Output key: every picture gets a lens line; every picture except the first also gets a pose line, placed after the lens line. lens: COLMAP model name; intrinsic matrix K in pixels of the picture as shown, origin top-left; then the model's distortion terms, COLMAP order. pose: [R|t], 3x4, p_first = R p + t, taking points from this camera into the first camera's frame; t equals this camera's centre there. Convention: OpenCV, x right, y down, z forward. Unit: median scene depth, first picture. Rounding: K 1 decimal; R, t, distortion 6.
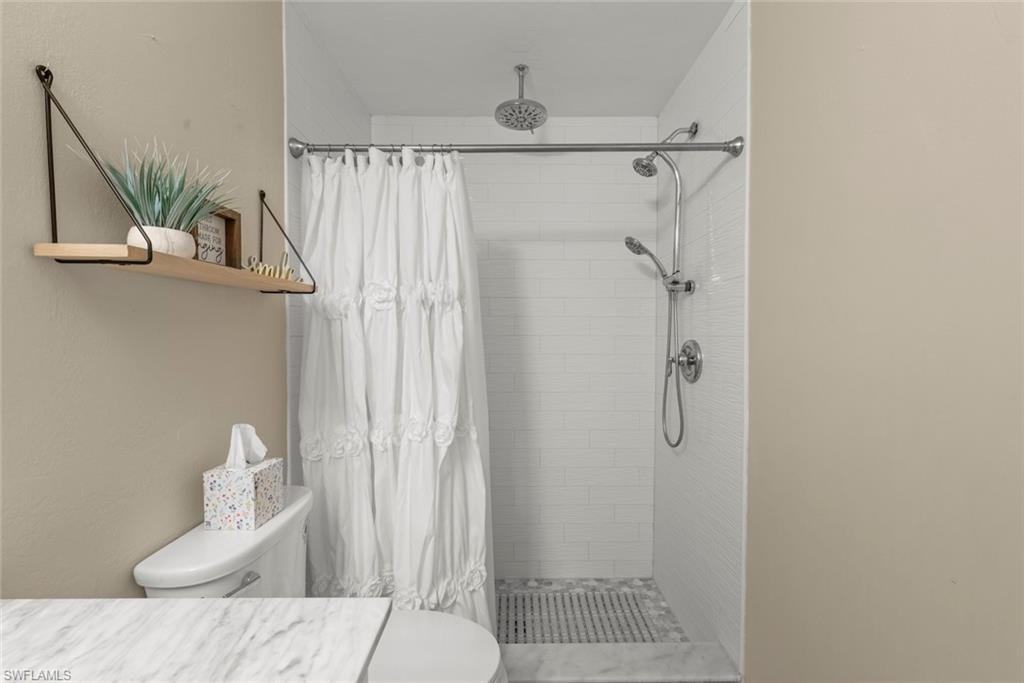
lens RADIAL K [[390.8, 0, 516.4], [0, 390.8, 343.3], [0, 0, 1]] dist [0.003899, -0.000025]
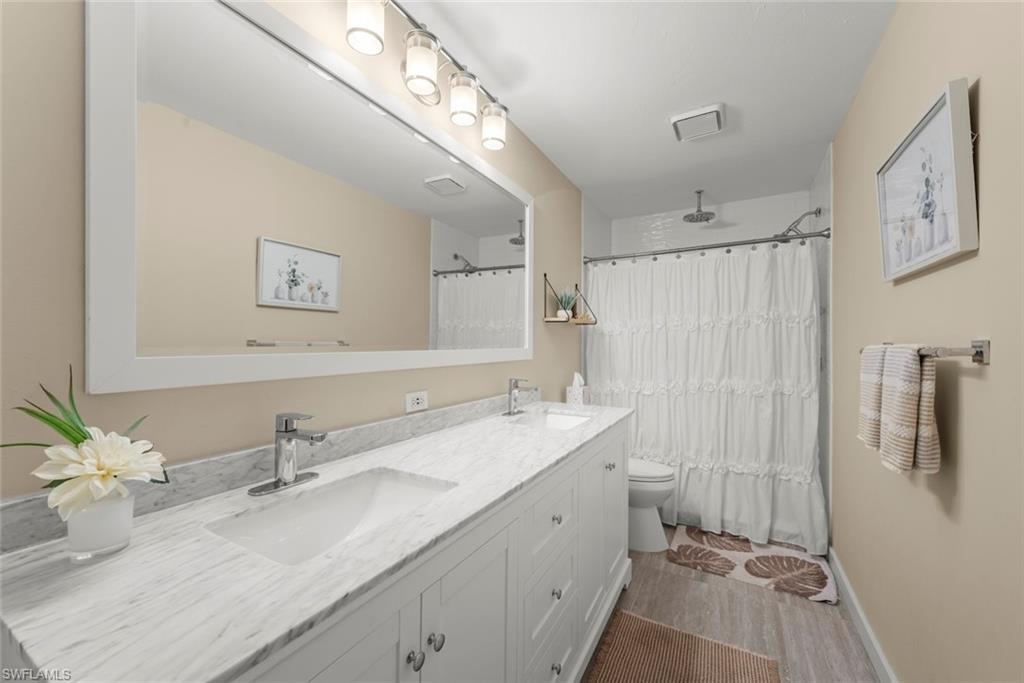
lens RADIAL K [[390.8, 0, 519.7], [0, 390.8, 348.5], [0, 0, 1]] dist [0.003899, -0.000025]
pose [[0.864513, 0.006366, -0.502570, 0.349089], [-0.014138, 0.999832, -0.011655, 0.066733], [0.502411, 0.017181, 0.864458, -1.586573]]
